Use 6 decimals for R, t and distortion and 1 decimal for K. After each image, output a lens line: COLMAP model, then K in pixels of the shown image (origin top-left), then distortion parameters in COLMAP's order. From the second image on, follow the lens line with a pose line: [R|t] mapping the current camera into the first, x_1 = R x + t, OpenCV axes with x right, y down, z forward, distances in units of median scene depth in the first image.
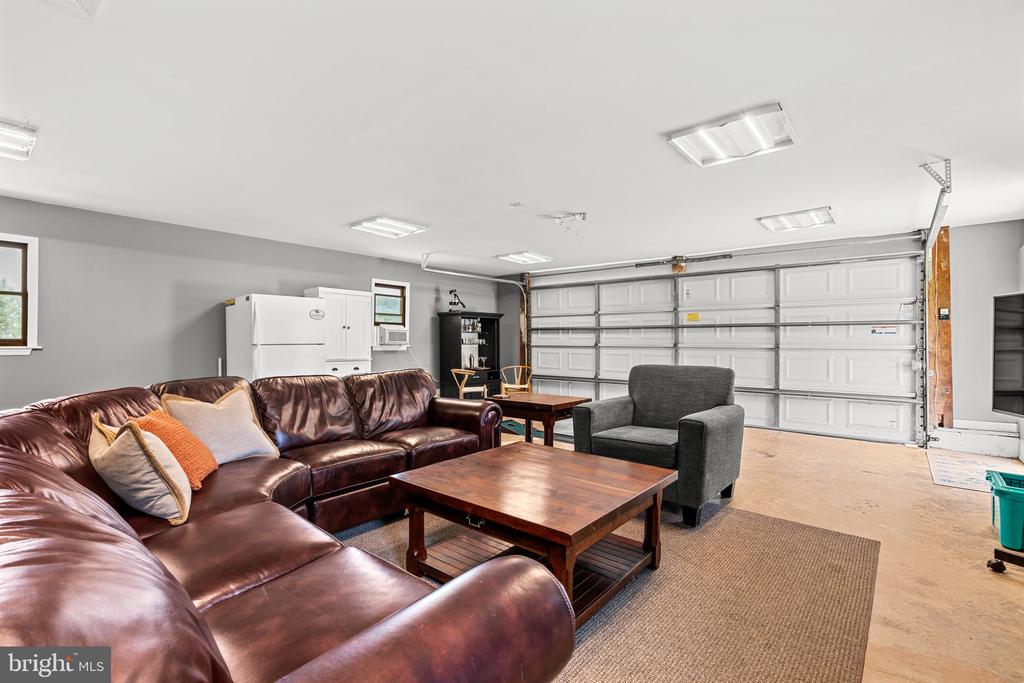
lens RADIAL K [[464.8, 0, 518.3], [0, 464.8, 342.6], [0, 0, 1]] dist [-0.009837, 0.002854]
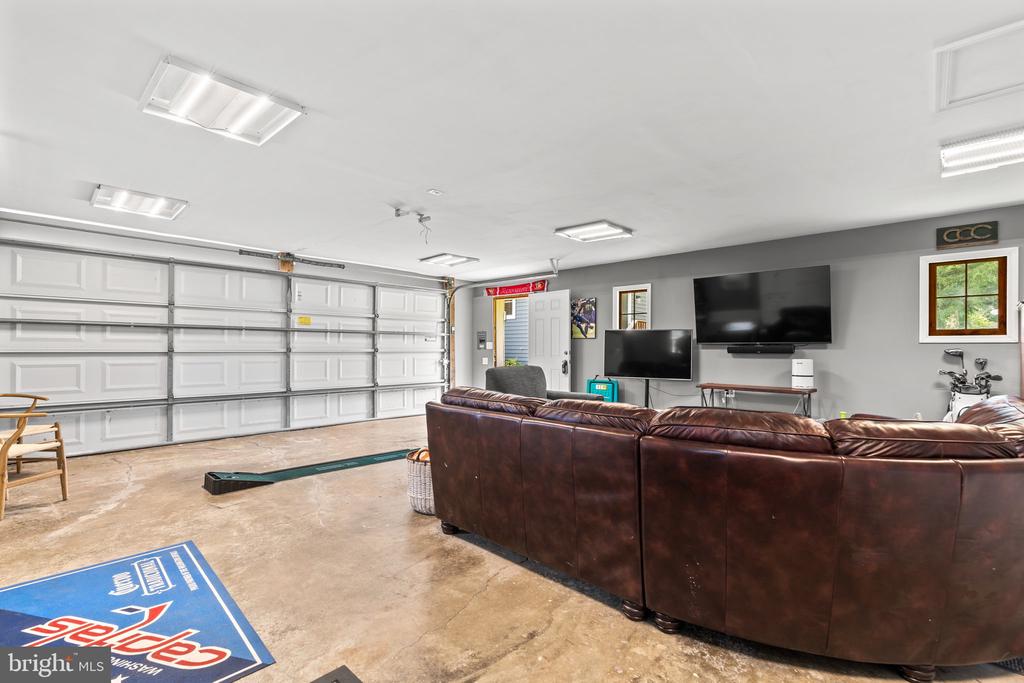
lens RADIAL K [[464.8, 0, 522.5], [0, 464.8, 342.9], [0, 0, 1]] dist [-0.009837, 0.002854]
pose [[0.060822, 0.009001, 0.998108, -0.543166], [-0.004099, 0.999953, -0.008768, -0.002649], [-0.998140, -0.003558, 0.060856, 0.484419]]
